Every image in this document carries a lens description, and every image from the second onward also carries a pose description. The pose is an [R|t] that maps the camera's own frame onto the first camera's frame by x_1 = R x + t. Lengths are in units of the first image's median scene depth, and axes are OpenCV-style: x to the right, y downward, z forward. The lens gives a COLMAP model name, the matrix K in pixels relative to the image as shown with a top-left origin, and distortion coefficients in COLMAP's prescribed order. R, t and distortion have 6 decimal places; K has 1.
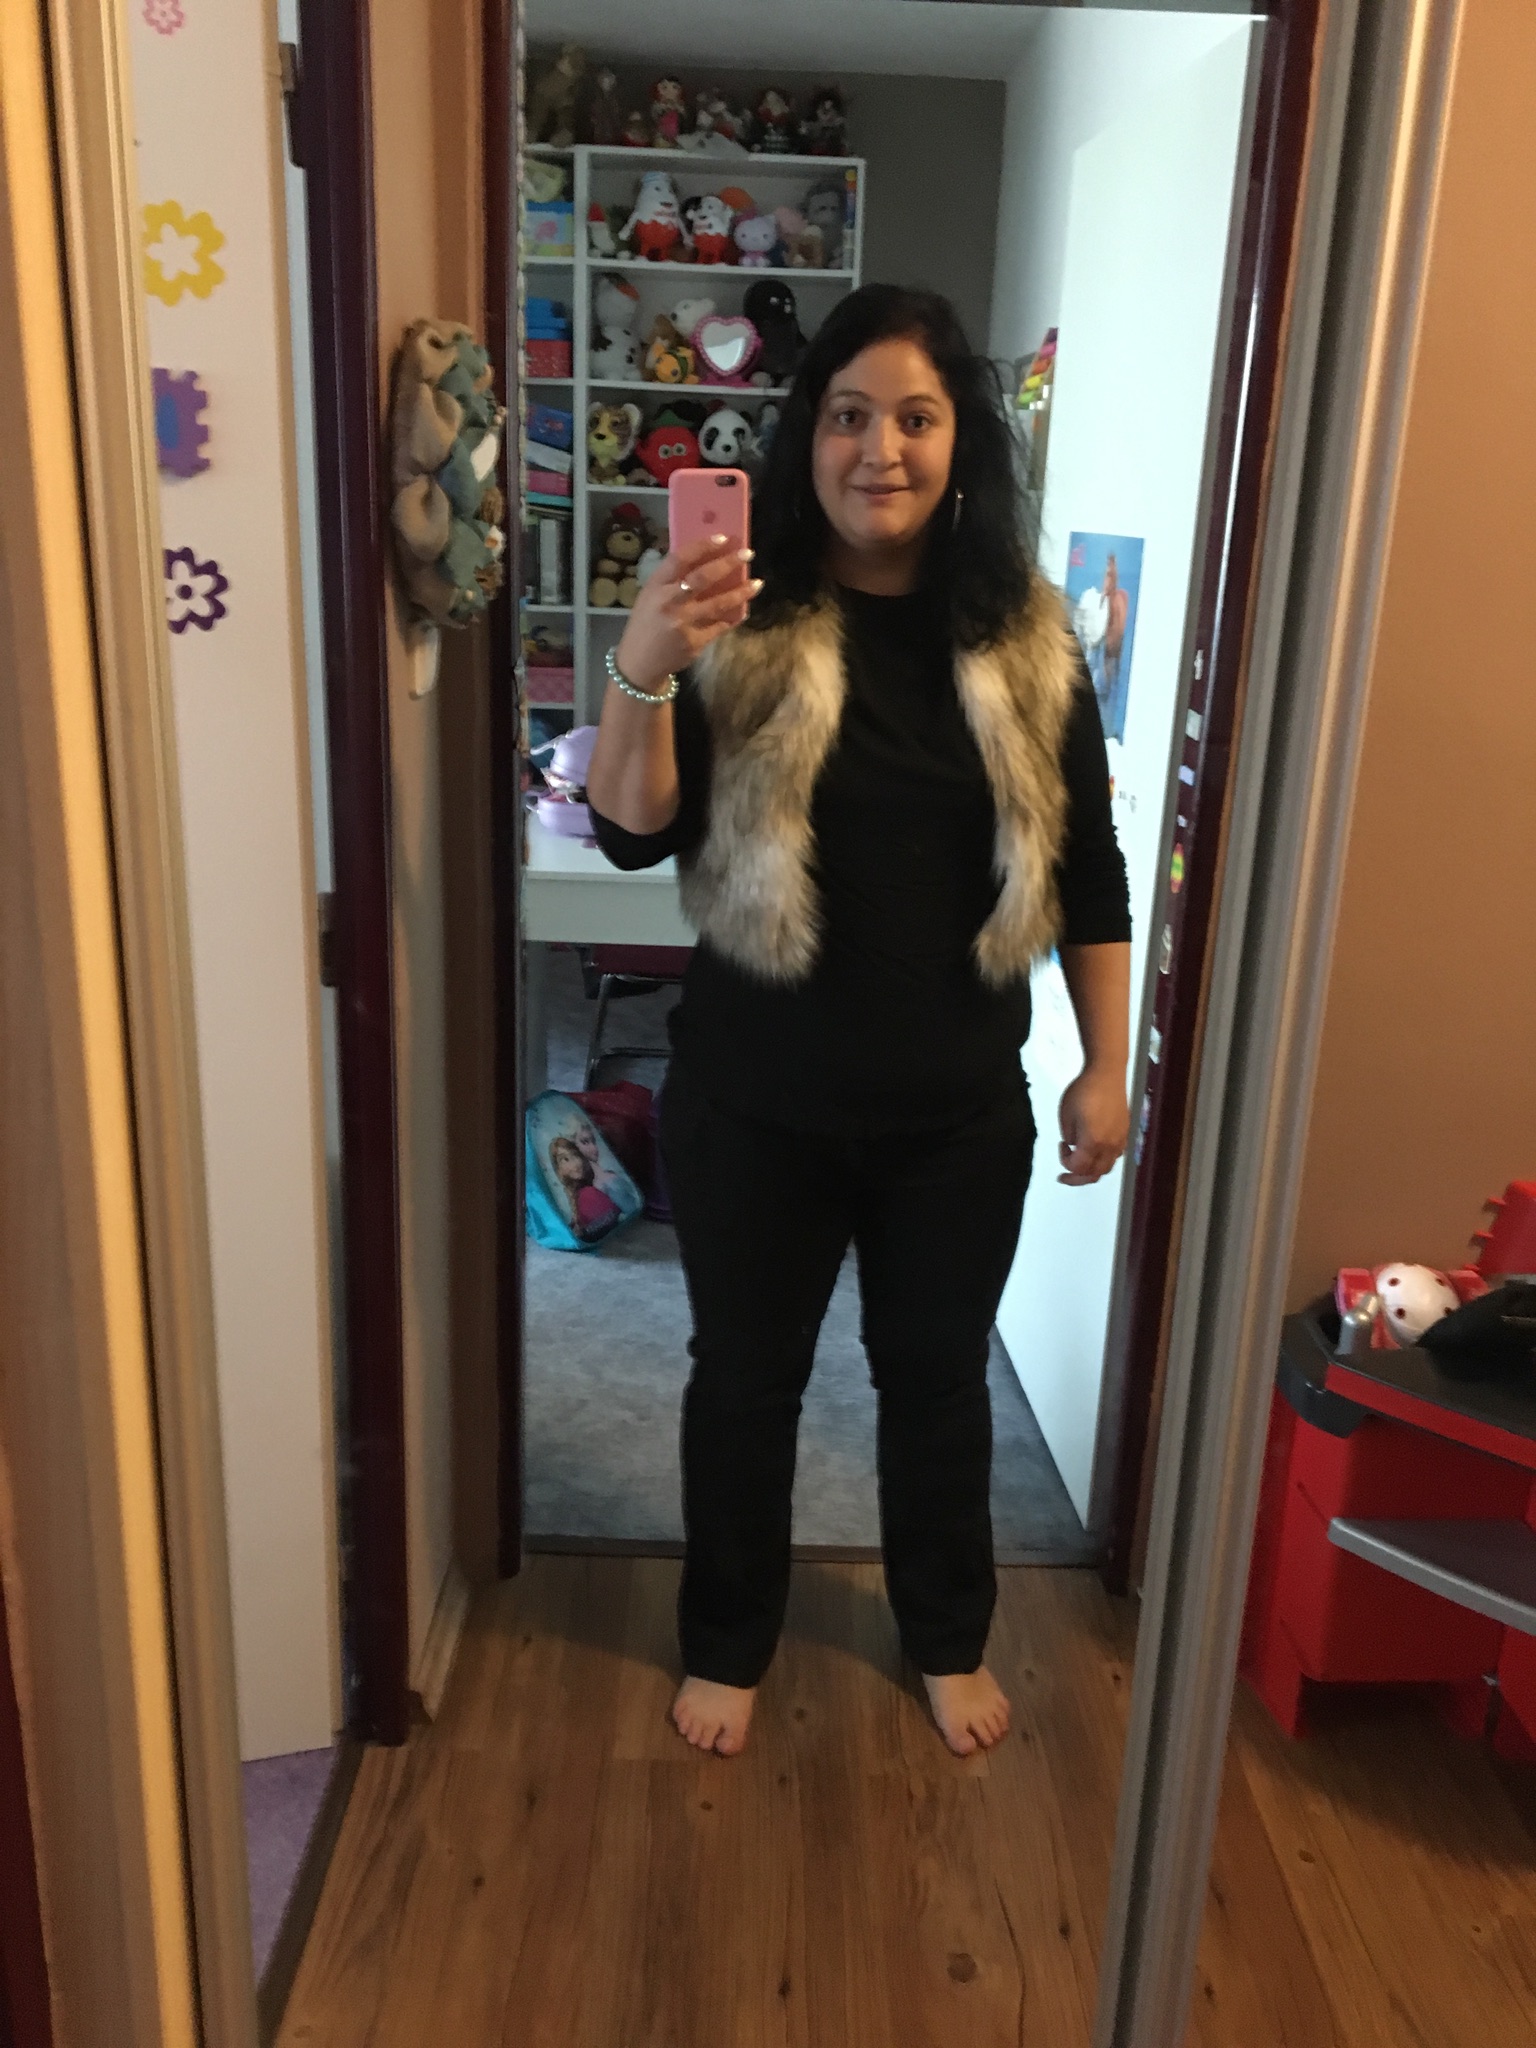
lens RADIAL K [[1822.7, 0, 768.0], [0, 1822.7, 1024.0], [0, 0, 1]] dist [-0.046008, 0.003727]
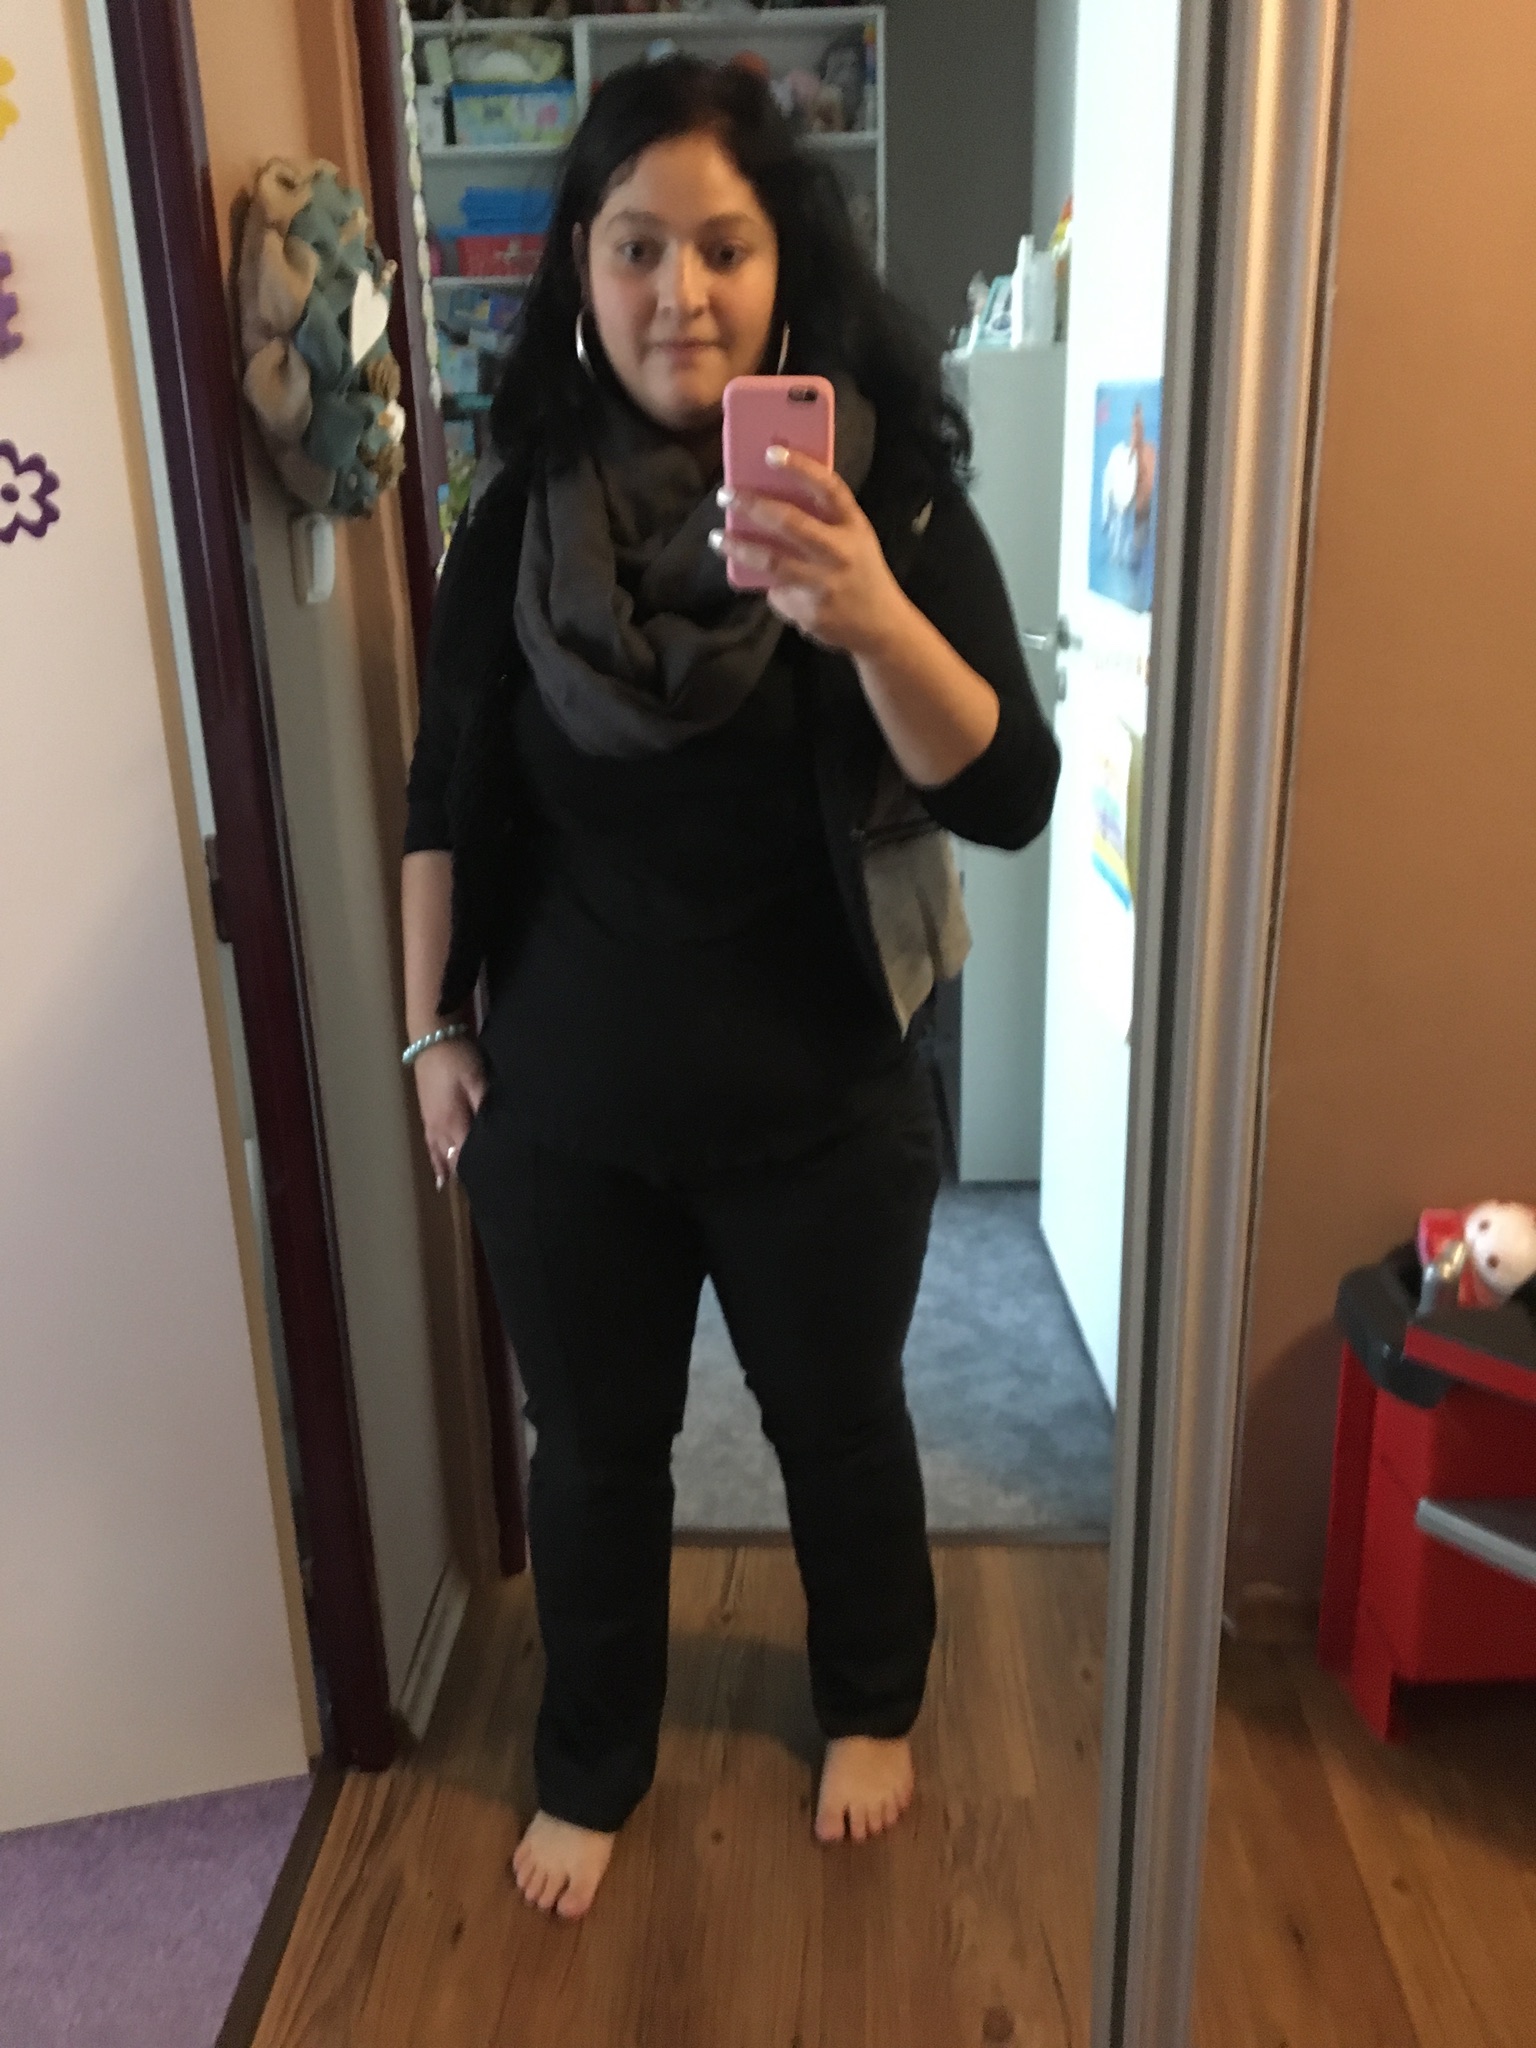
lens RADIAL K [[1822.7, 0, 768.0], [0, 1822.7, 1024.0], [0, 0, 1]] dist [-0.046008, 0.003727]
pose [[0.996951, -0.044113, -0.064360, 0.072045], [0.046752, 0.998101, 0.040103, -0.004043], [0.062469, -0.042990, 0.997121, 0.138049]]
